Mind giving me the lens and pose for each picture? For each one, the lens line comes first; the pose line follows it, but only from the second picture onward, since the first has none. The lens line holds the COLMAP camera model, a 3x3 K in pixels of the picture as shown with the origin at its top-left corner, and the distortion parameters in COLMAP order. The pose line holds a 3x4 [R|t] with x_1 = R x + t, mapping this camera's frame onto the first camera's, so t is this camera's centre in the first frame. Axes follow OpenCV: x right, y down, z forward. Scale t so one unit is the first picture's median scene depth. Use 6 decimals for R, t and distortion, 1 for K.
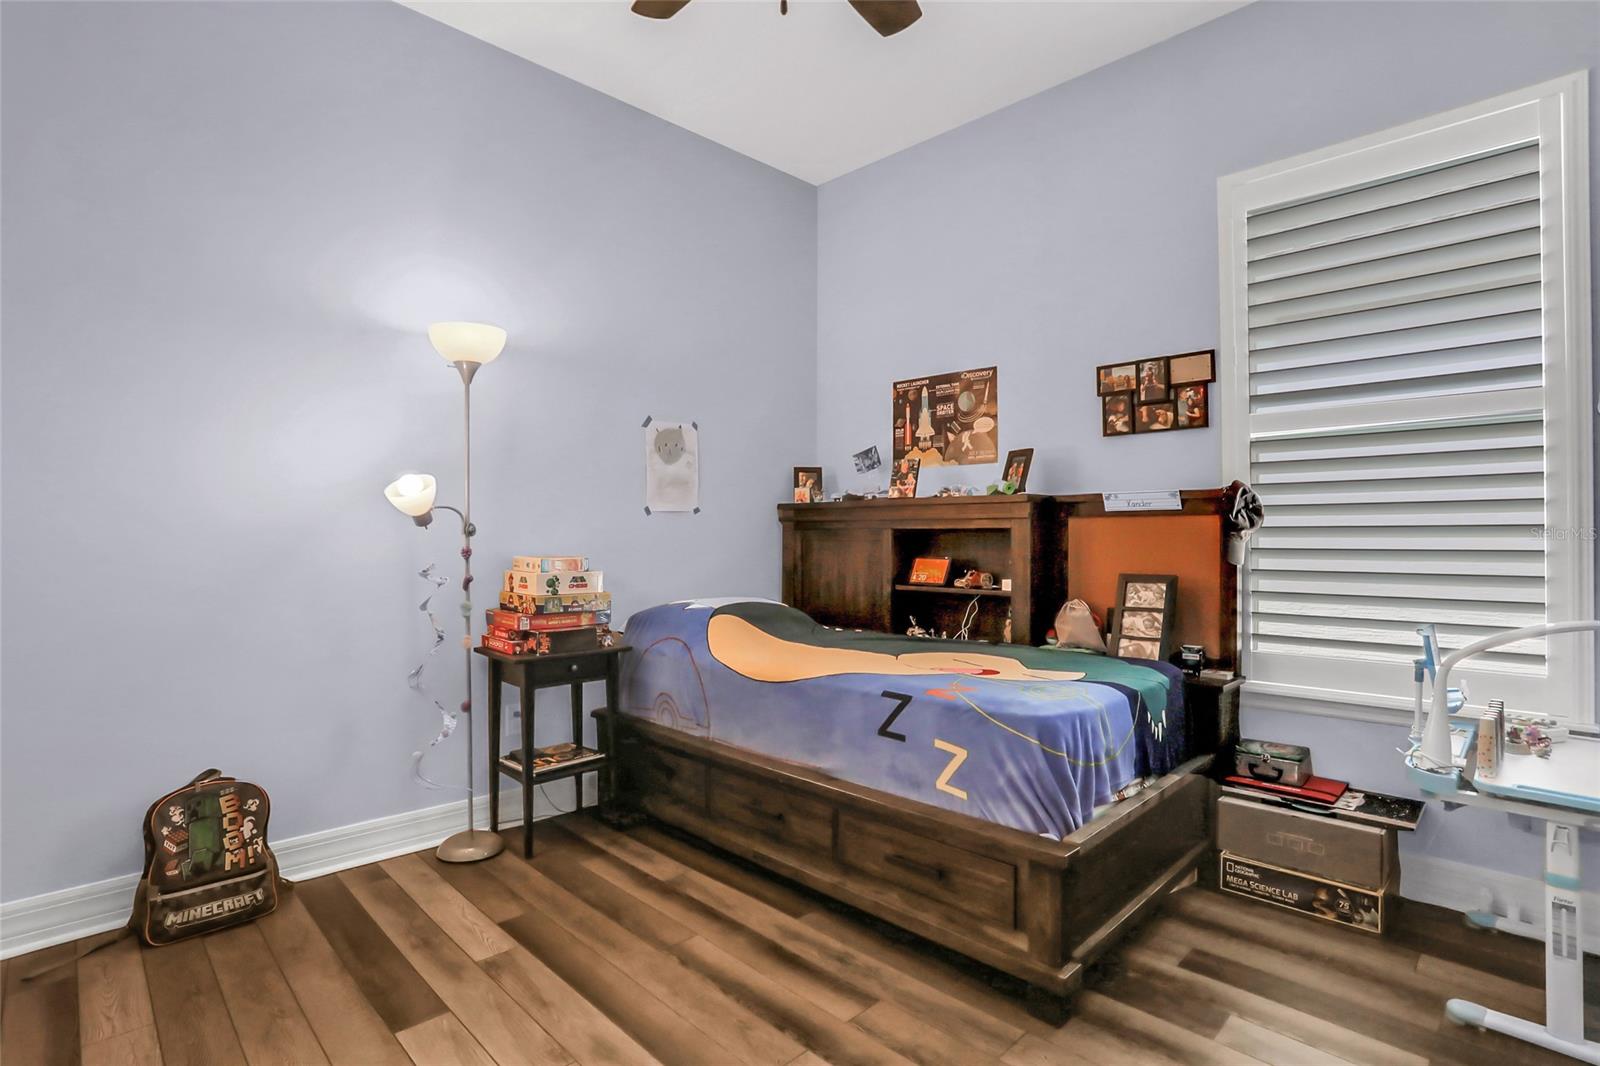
lens RADIAL K [[777.4, 0, 814.2], [0, 777.4, 523.5], [0, 0, 1]] dist [-0.027841, 0.007685]
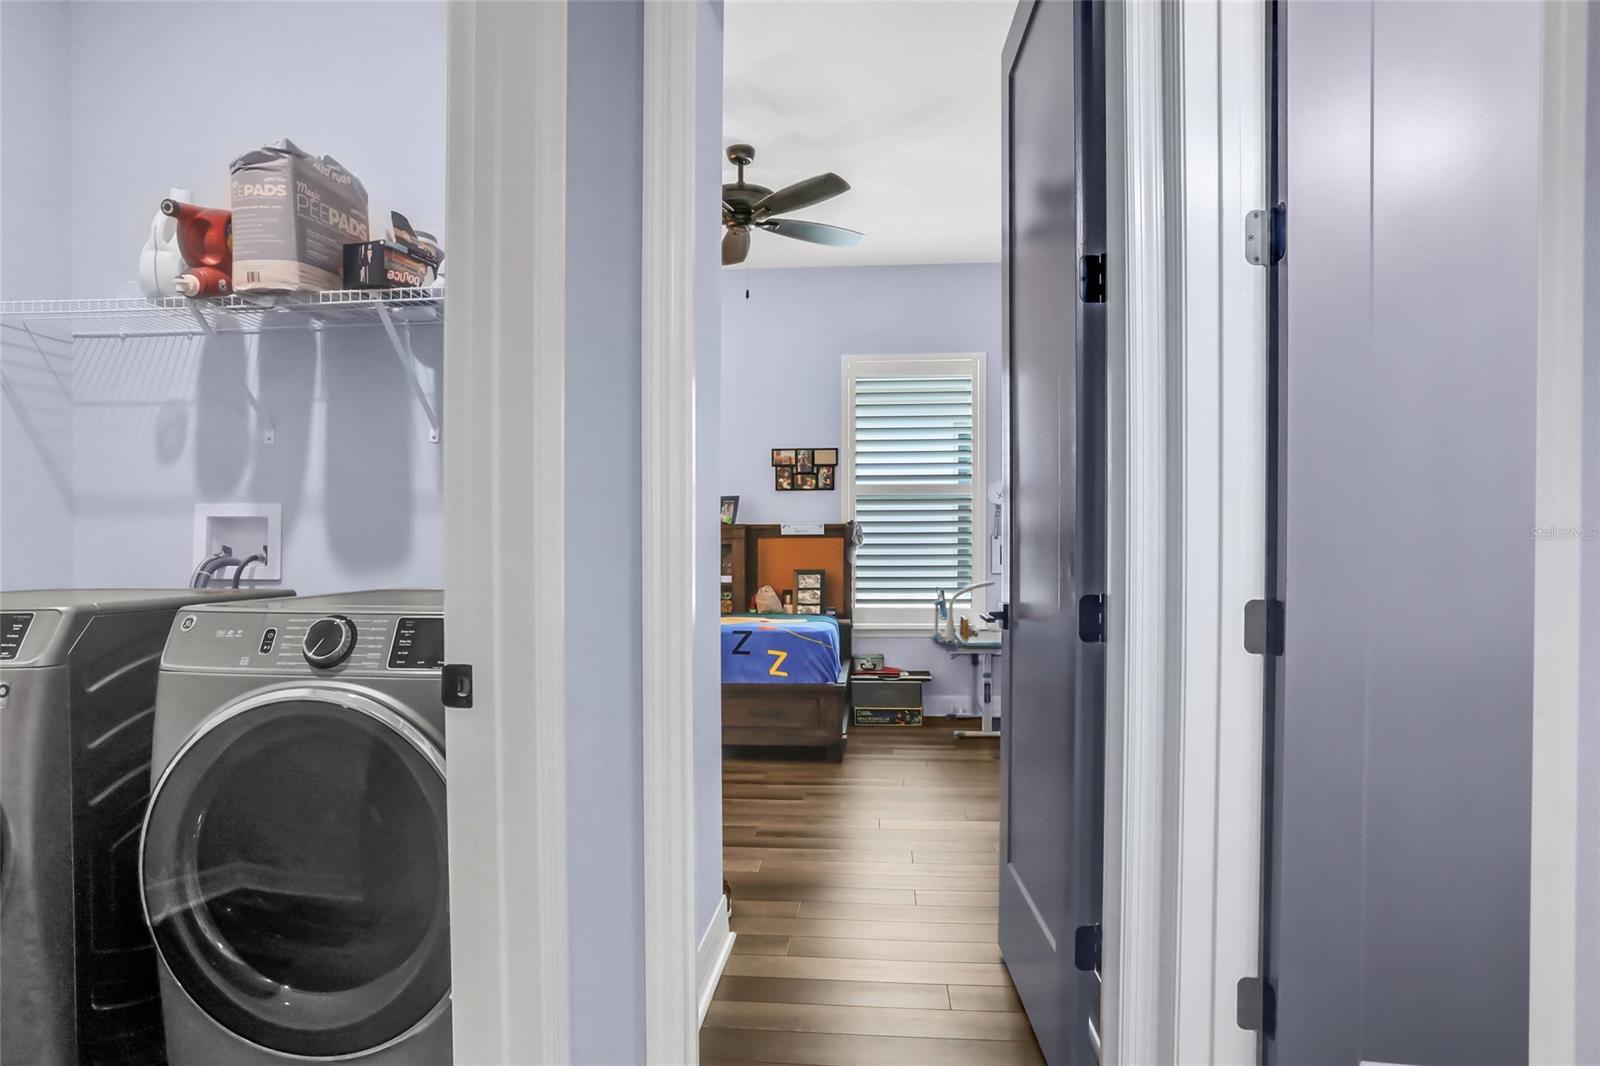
lens RADIAL K [[887.9, 0, 800.8], [0, 887.9, 544.9], [0, 0, 1]] dist [-0.004809, -0.000442]
pose [[0.772608, 0.003153, 0.634875, -0.900231], [-0.006258, 0.999977, 0.002649, 0.001860], [-0.634852, -0.006020, 0.772610, -0.593777]]
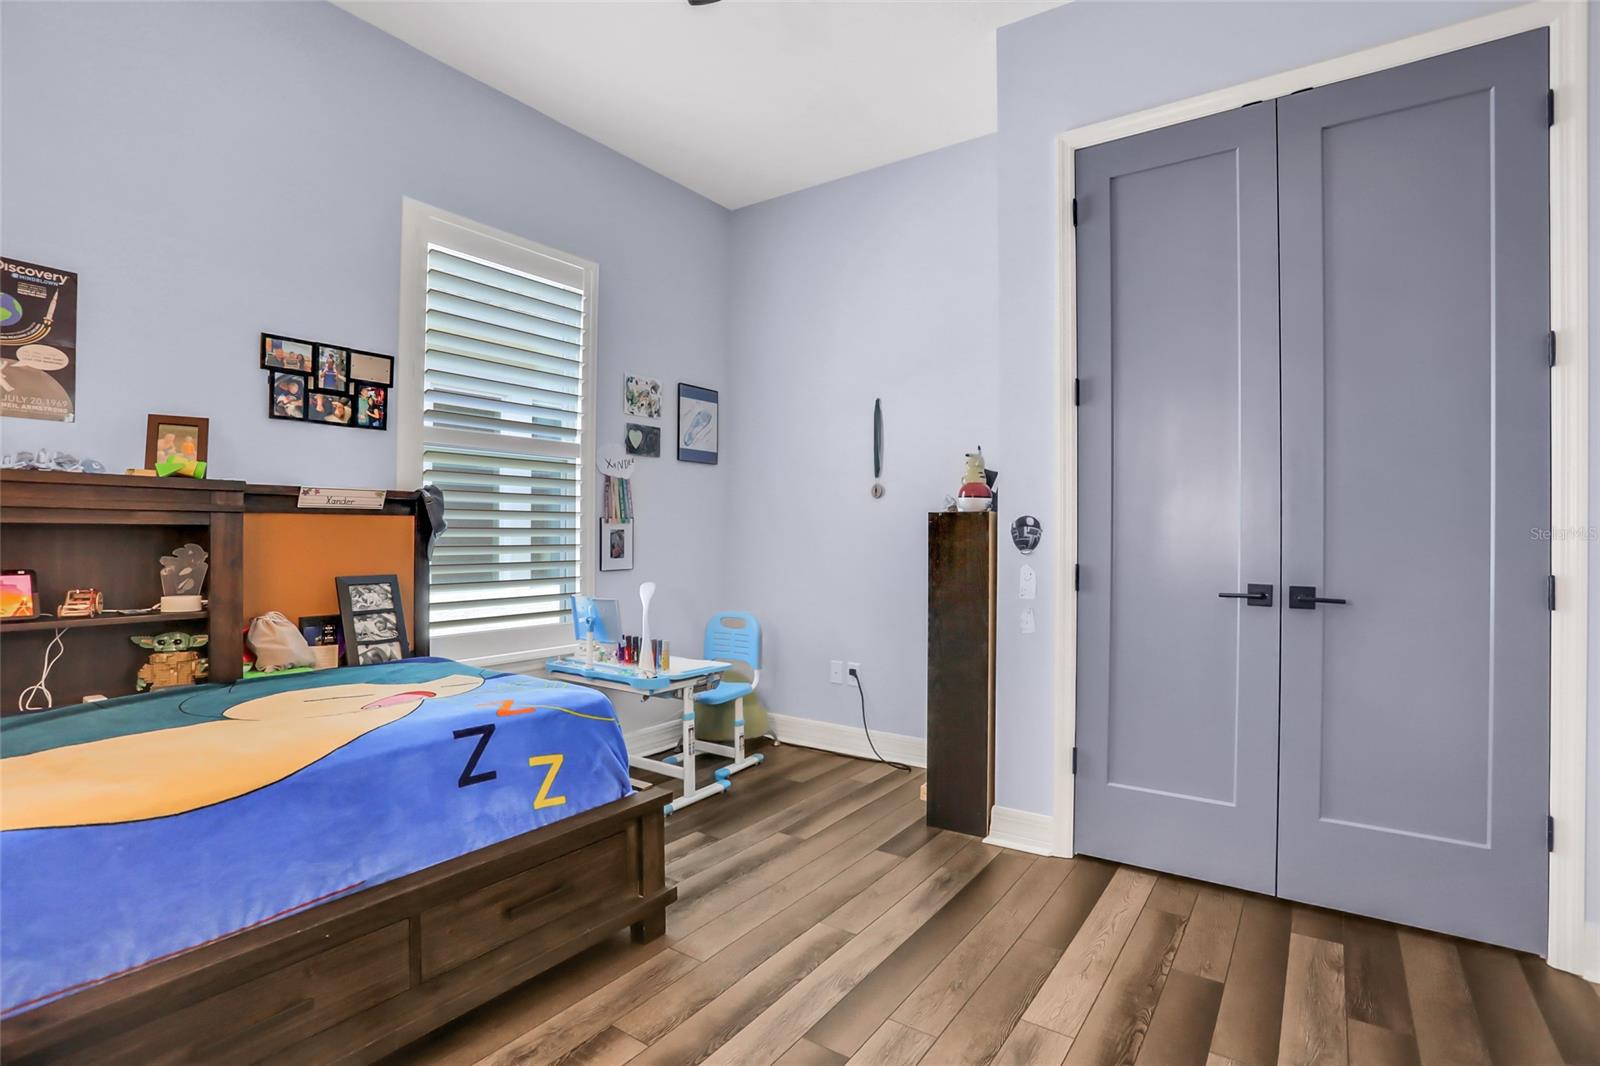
lens RADIAL K [[777.4, 0, 774.7], [0, 777.4, 537.0], [0, 0, 1]] dist [-0.027841, 0.007685]
pose [[-0.131037, -0.003525, 0.991371, -0.580430], [-0.017045, 0.999854, 0.001303, 0.007601], [-0.991231, -0.016728, -0.131078, 0.616711]]
